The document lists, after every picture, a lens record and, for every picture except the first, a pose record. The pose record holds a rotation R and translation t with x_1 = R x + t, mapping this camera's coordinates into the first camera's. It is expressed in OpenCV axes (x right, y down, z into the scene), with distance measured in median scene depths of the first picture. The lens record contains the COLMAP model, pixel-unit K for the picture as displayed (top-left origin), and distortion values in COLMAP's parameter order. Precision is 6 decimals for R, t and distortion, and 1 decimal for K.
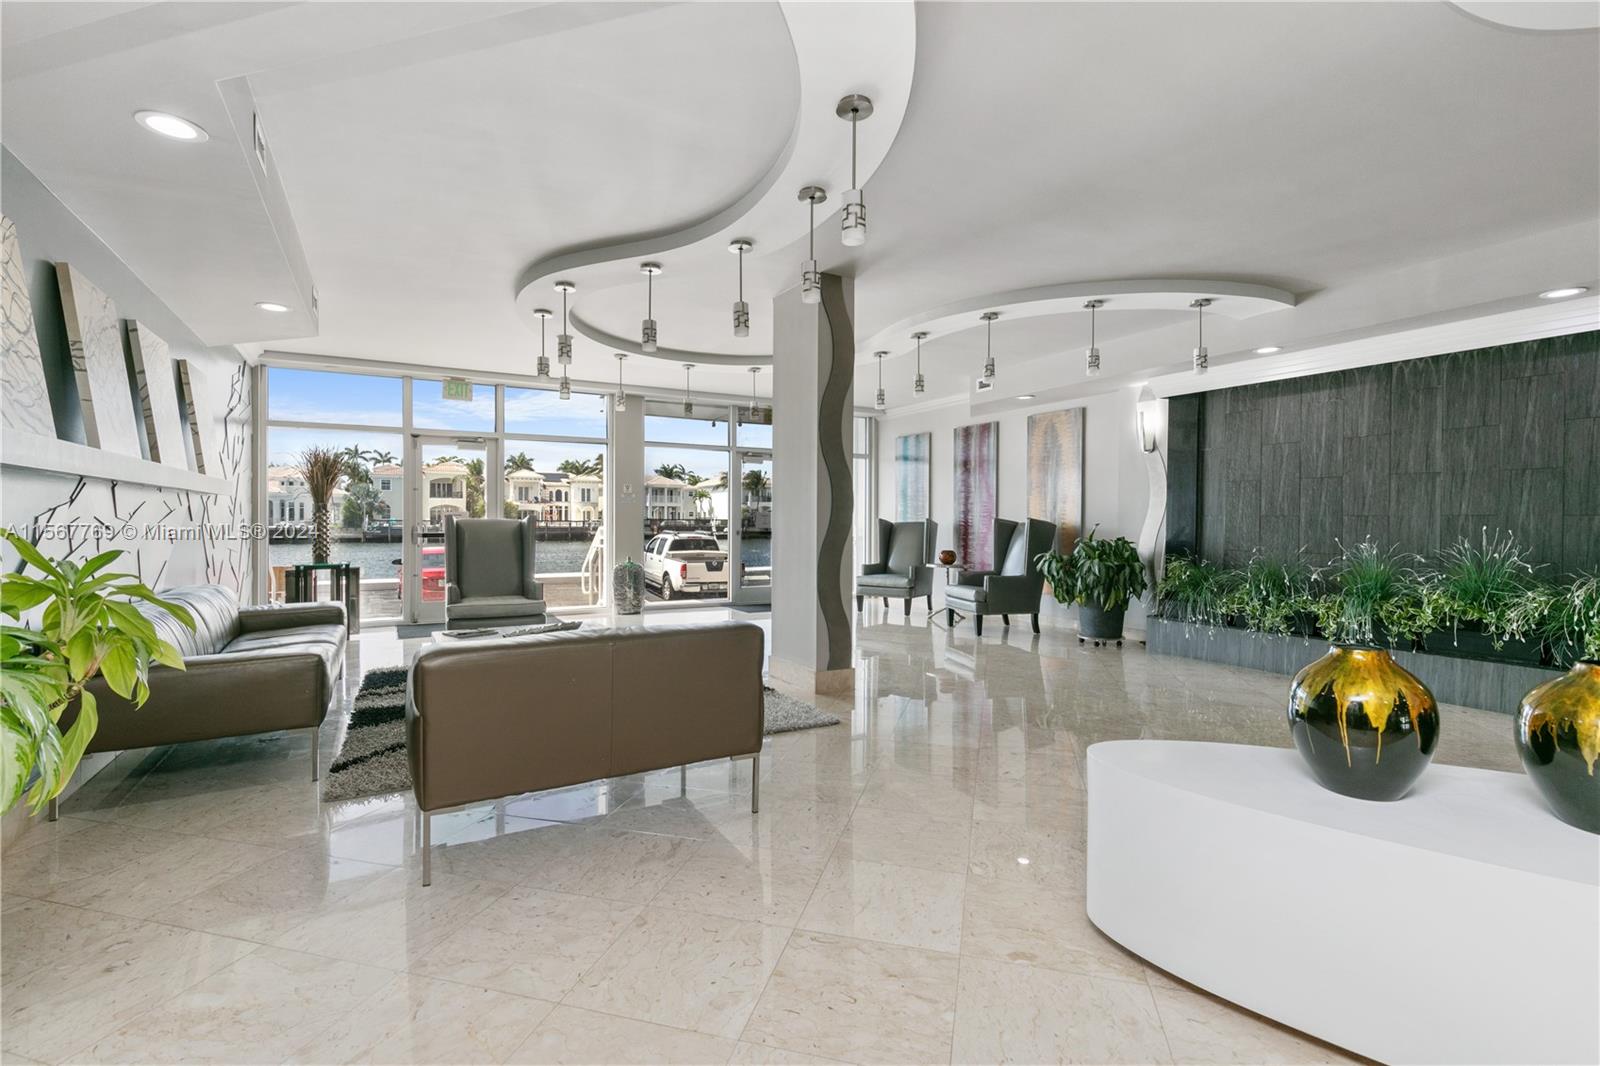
lens RADIAL K [[731.5, 0, 794.2], [0, 731.5, 532.5], [0, 0, 1]] dist [0.000938, -0.002262]
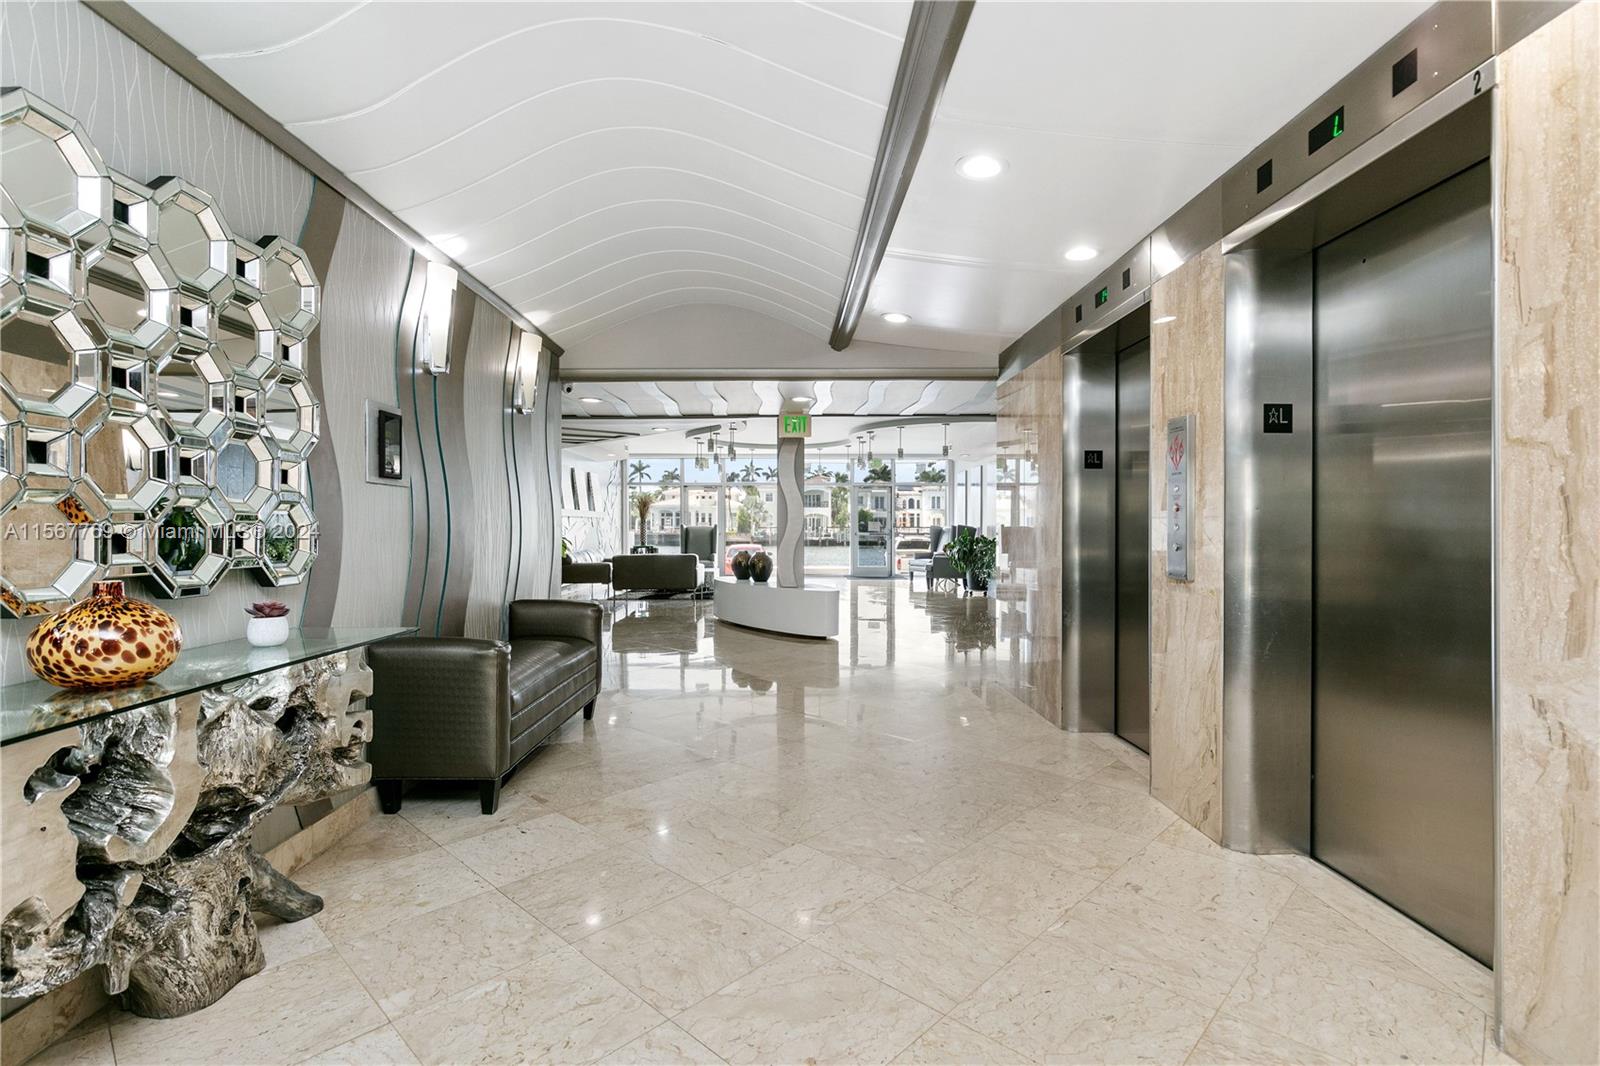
lens RADIAL K [[774.0, 0, 802.2], [0, 774.0, 531.6], [0, 0, 1]] dist [-0.000189, -0.000002]
pose [[0.881034, -0.000676, -0.473053, 0.076936], [-0.004165, 0.999949, -0.009186, 0.001505], [0.473035, 0.010063, 0.880986, -0.073860]]
